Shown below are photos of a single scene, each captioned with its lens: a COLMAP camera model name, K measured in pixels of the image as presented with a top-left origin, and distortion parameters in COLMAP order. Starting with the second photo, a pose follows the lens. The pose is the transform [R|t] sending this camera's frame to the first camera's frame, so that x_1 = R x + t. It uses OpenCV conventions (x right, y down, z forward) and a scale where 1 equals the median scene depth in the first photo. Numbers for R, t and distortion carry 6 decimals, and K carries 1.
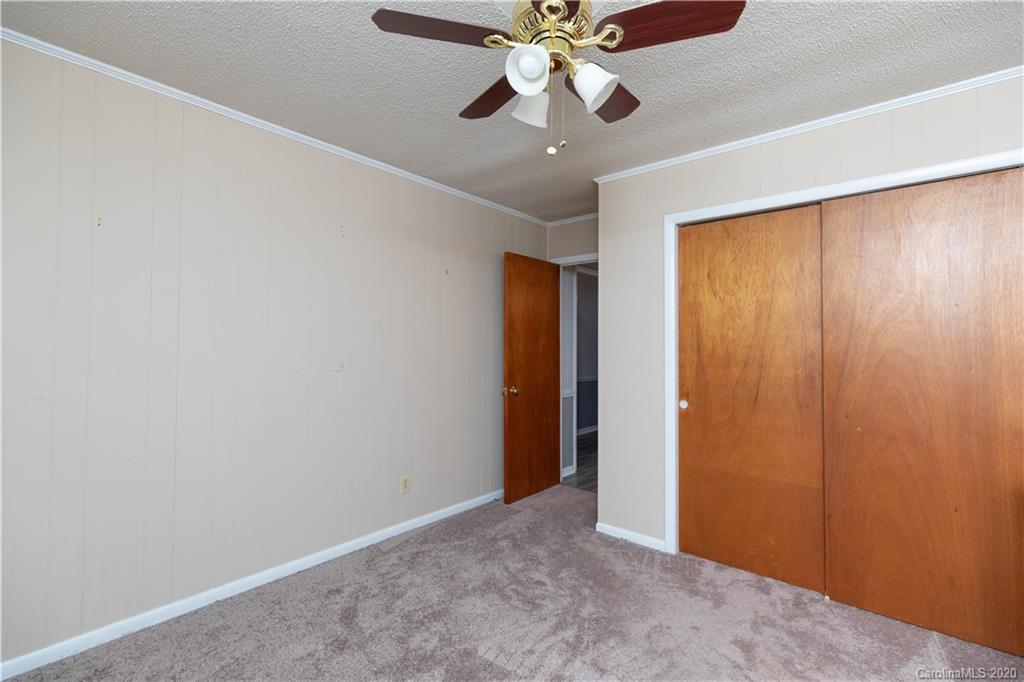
lens RADIAL K [[457.7, 0, 517.0], [0, 457.7, 344.0], [0, 0, 1]] dist [0.002193, 0.000559]
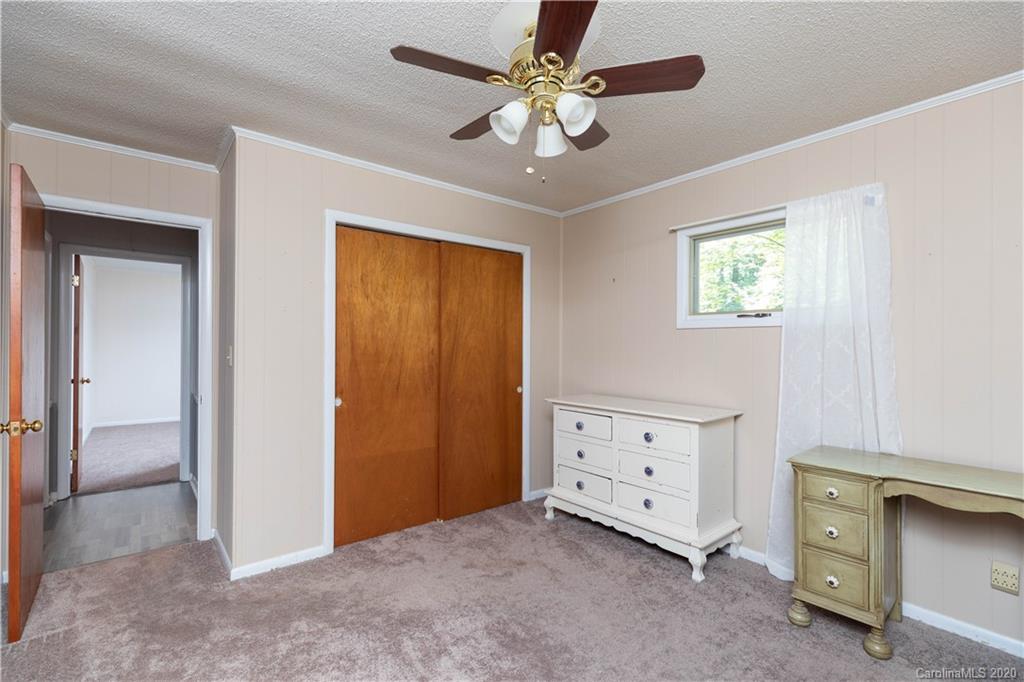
lens RADIAL K [[464.1, 0, 510.0], [0, 464.1, 351.0], [0, 0, 1]] dist [0.001833, 0.000348]
pose [[0.183693, -0.018081, 0.982817, -0.601187], [-0.010370, 0.999740, 0.020330, -0.006291], [-0.982929, -0.013926, 0.183458, 0.461757]]
